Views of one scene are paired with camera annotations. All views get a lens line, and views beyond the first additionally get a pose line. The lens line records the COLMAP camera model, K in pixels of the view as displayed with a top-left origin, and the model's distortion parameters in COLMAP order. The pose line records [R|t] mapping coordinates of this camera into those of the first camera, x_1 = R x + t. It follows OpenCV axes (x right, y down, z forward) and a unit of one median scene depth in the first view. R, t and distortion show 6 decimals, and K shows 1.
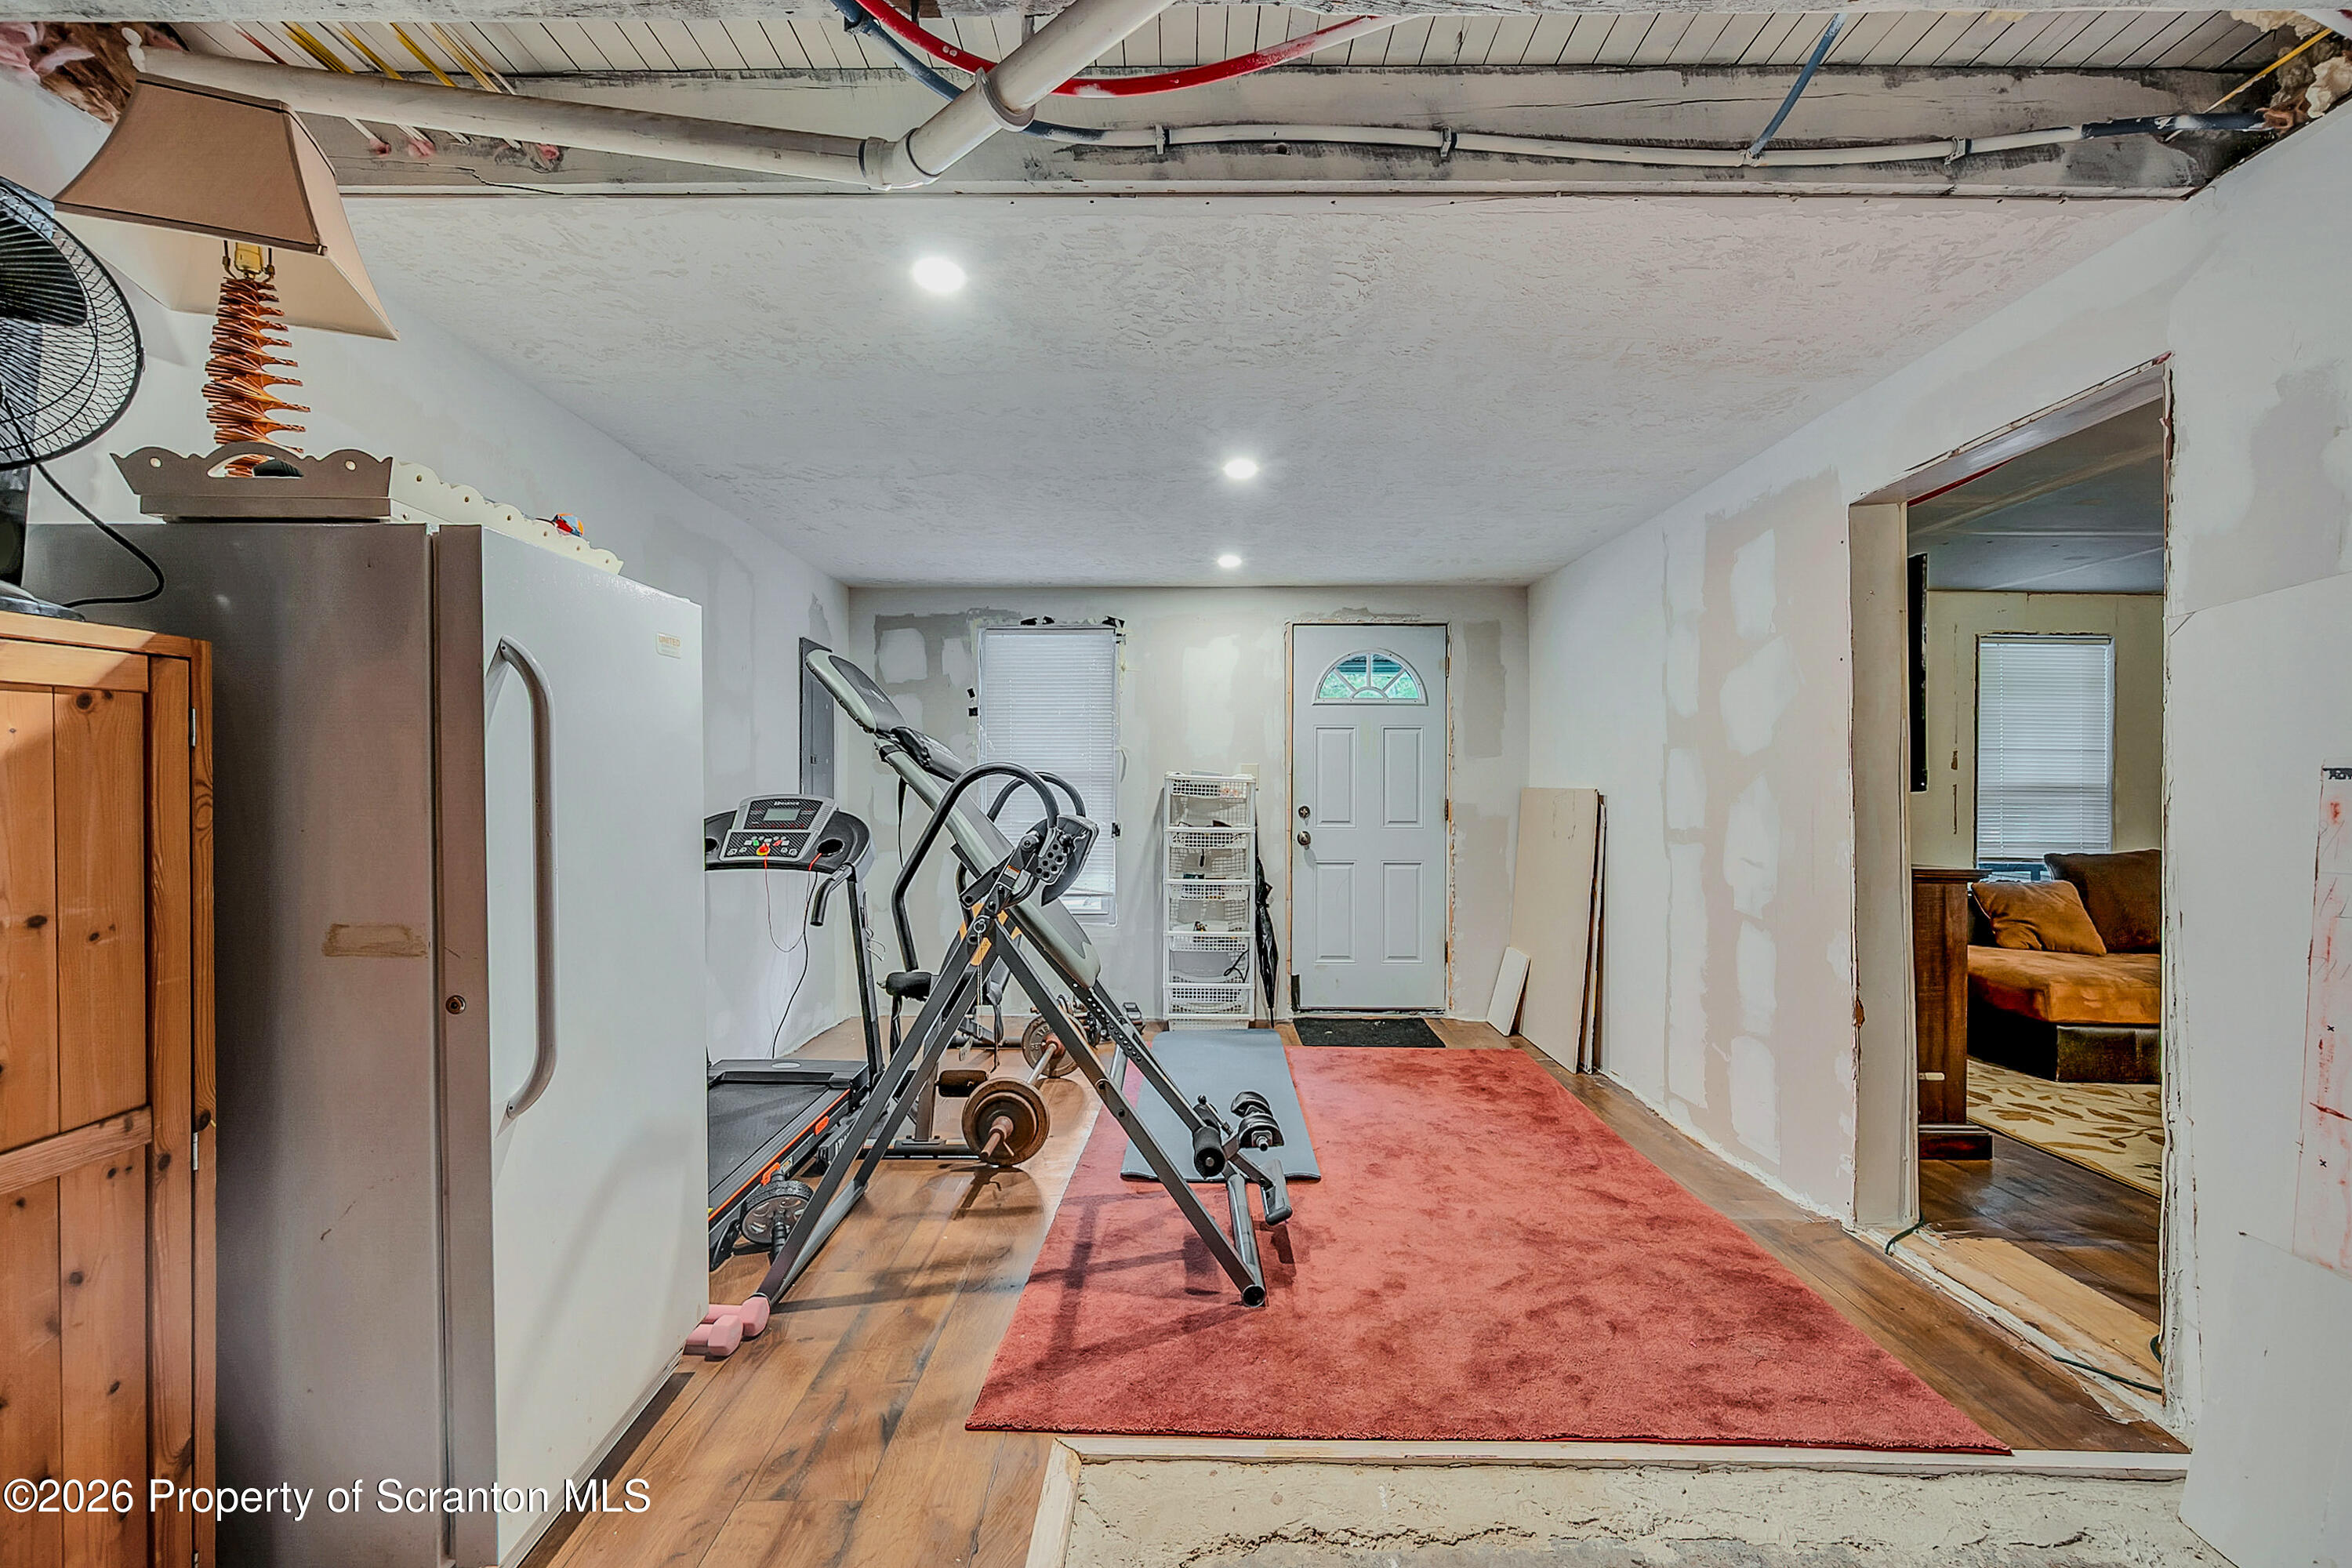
lens RADIAL K [[947.0, 0, 1168.6], [0, 947.0, 809.7], [0, 0, 1]] dist [0.000310, 0.000015]
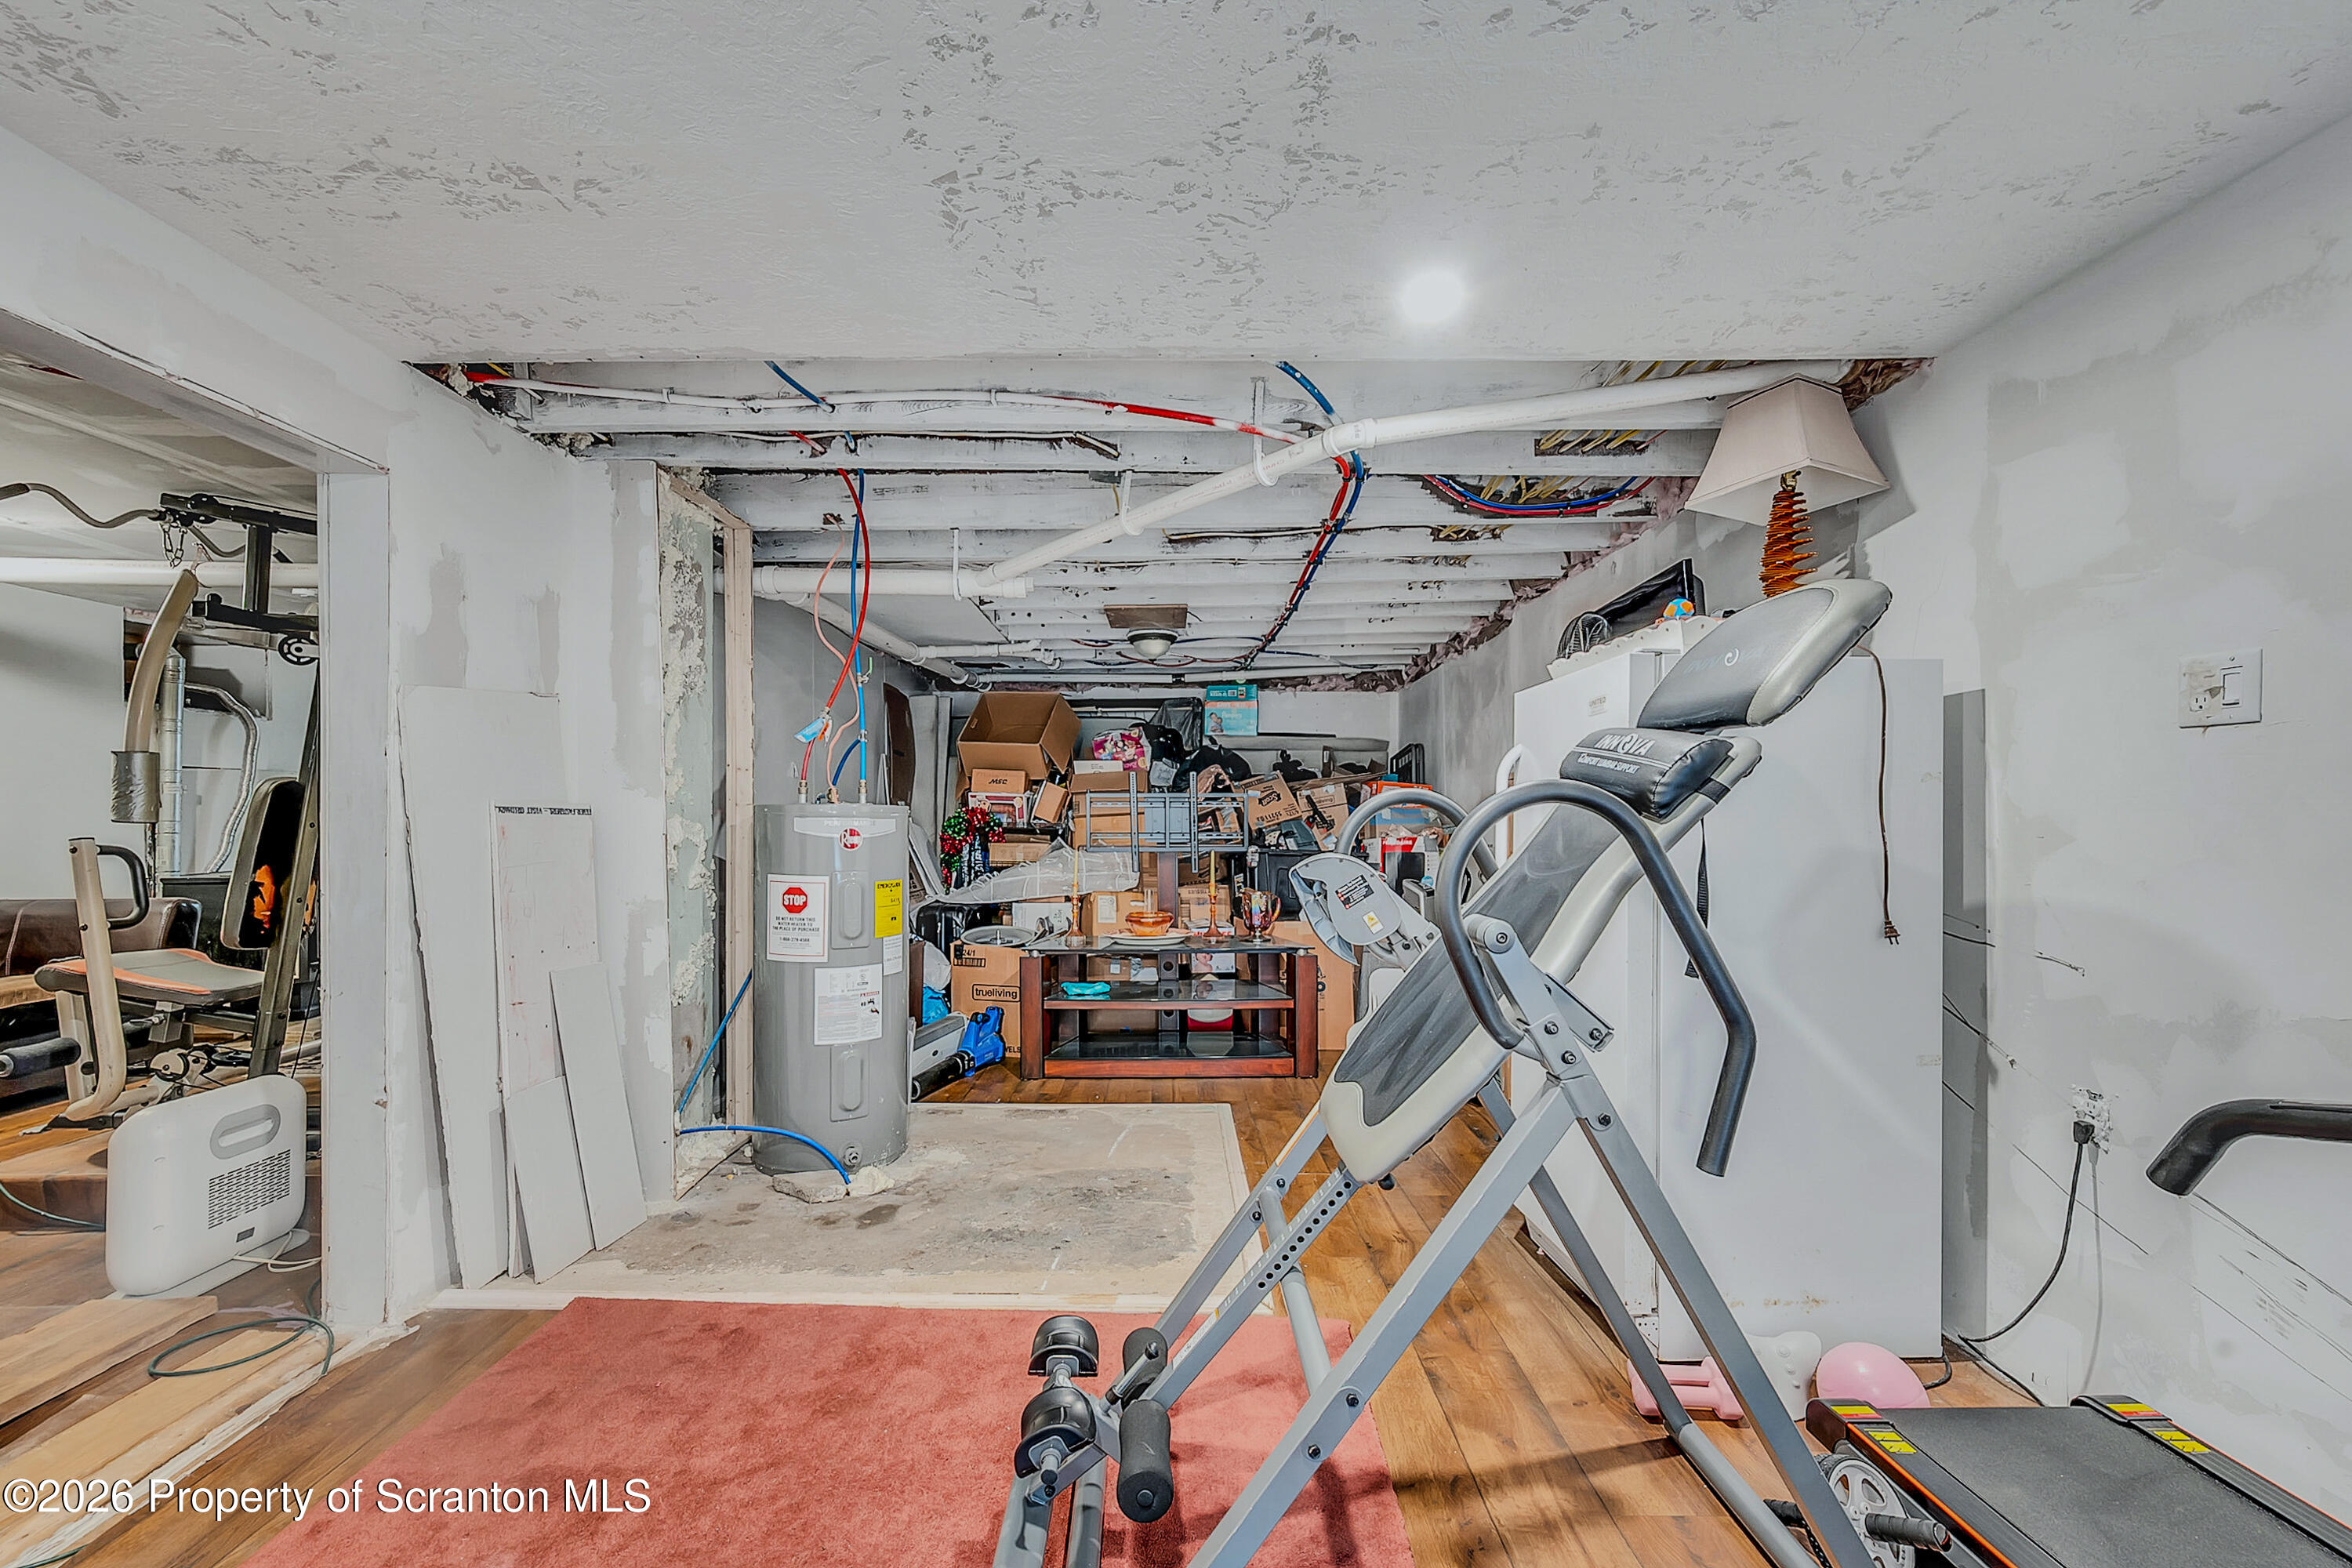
lens RADIAL K [[947.0, 0, 1168.6], [0, 947.0, 809.7], [0, 0, 1]] dist [0.000310, 0.000015]
pose [[-0.999769, -0.004042, -0.021126, 0.047562], [-0.004202, 0.999963, 0.007542, -0.037947], [0.021095, 0.007629, -0.999748, 1.861032]]
